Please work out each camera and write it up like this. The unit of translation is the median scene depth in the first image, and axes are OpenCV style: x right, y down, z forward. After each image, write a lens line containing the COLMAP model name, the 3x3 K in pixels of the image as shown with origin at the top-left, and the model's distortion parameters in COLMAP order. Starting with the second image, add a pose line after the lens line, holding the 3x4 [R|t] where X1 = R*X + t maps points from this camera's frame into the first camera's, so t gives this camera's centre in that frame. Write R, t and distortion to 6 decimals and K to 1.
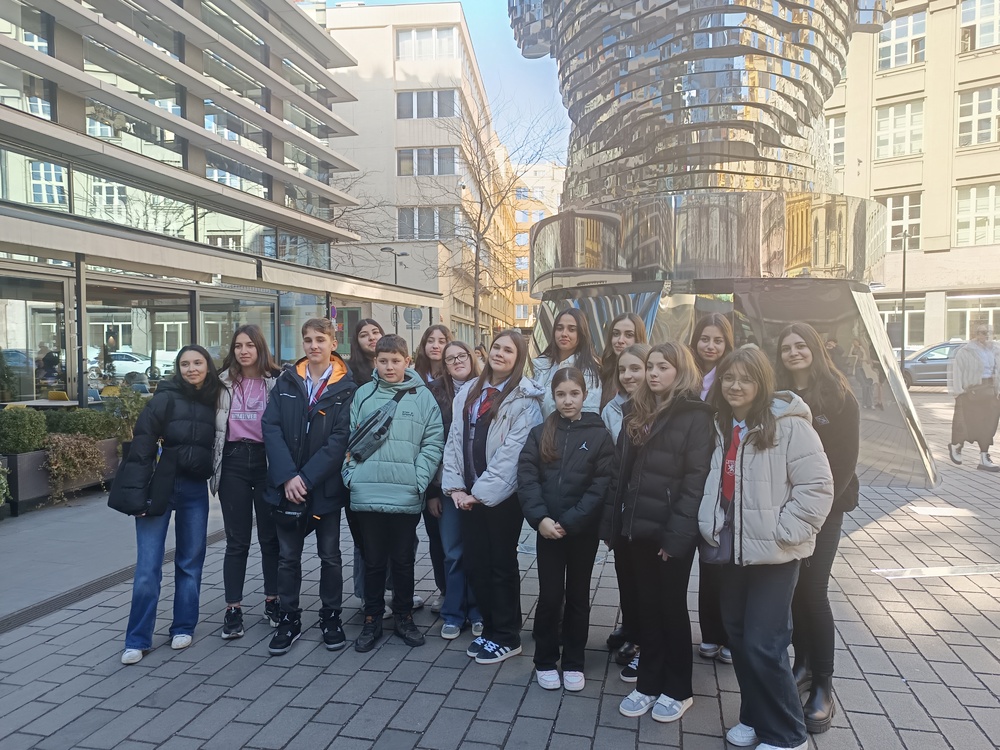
lens RADIAL K [[716.7, 0, 483.1], [0, 716.7, 379.8], [0, 0, 1]] dist [0.006034, 0.008554]
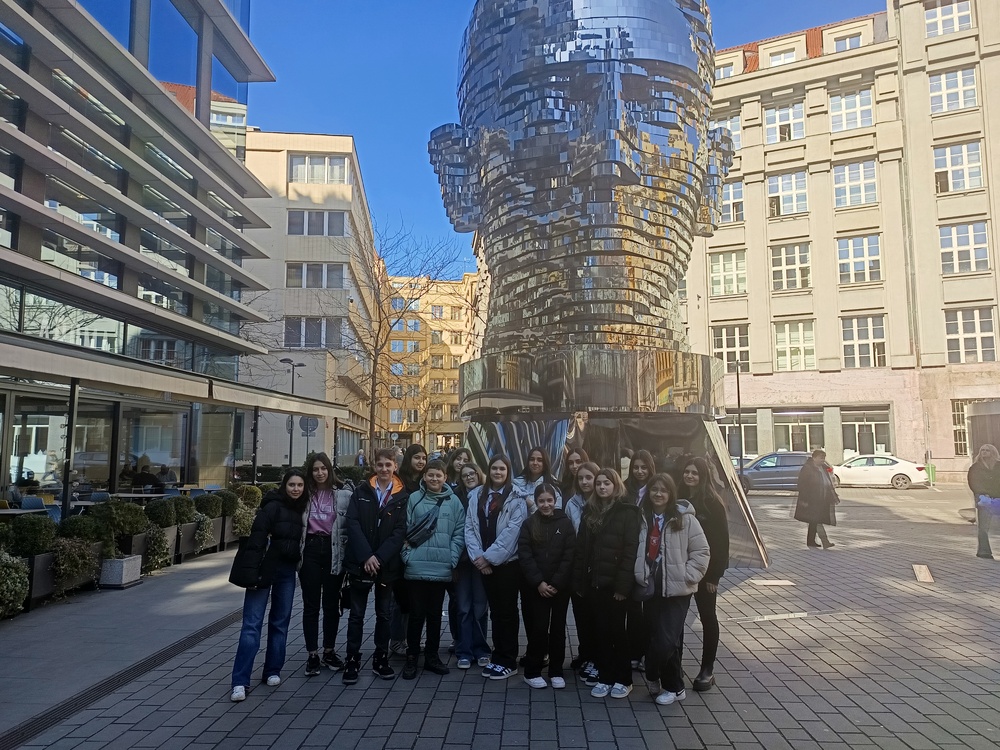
lens RADIAL K [[716.7, 0, 483.1], [0, 716.7, 379.8], [0, 0, 1]] dist [0.006034, 0.008554]
pose [[0.983150, 0.023383, 0.181298, -0.069667], [0.002988, 0.989597, -0.143840, -0.002944], [-0.182776, 0.141958, 0.972852, -0.123532]]
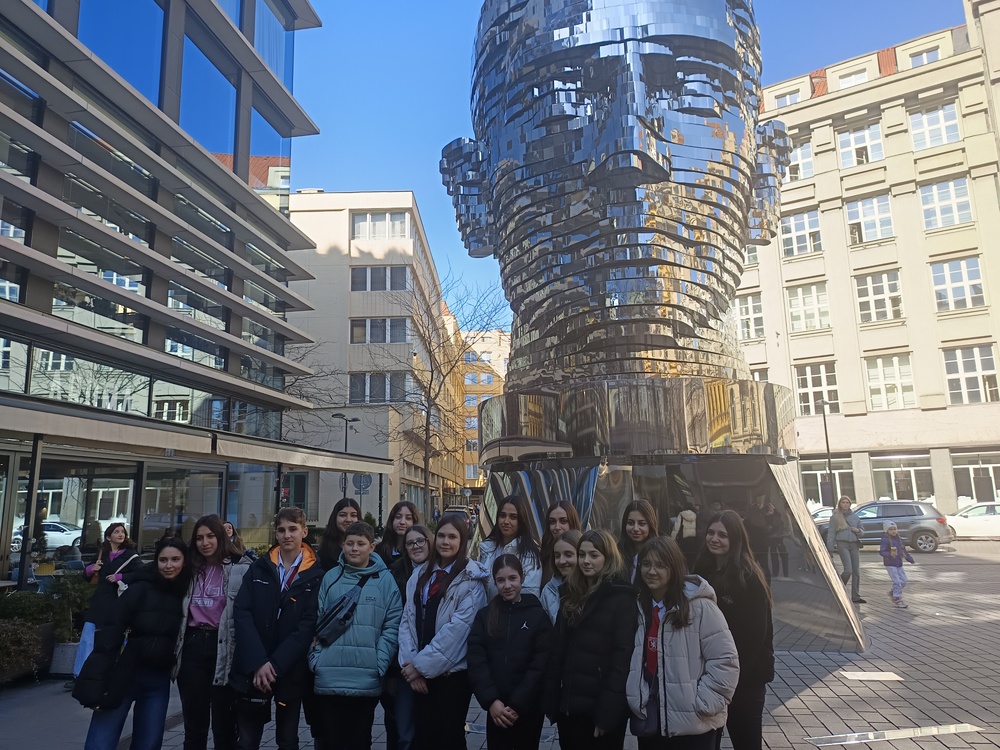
lens RADIAL K [[718.3, 0, 489.7], [0, 718.3, 374.1], [0, 0, 1]] dist [0.008155, 0.001808]
pose [[0.996885, 0.000720, 0.078867, -0.000795], [0.017233, 0.973807, -0.226724, -0.007129], [-0.076964, 0.227377, 0.970761, -0.033808]]
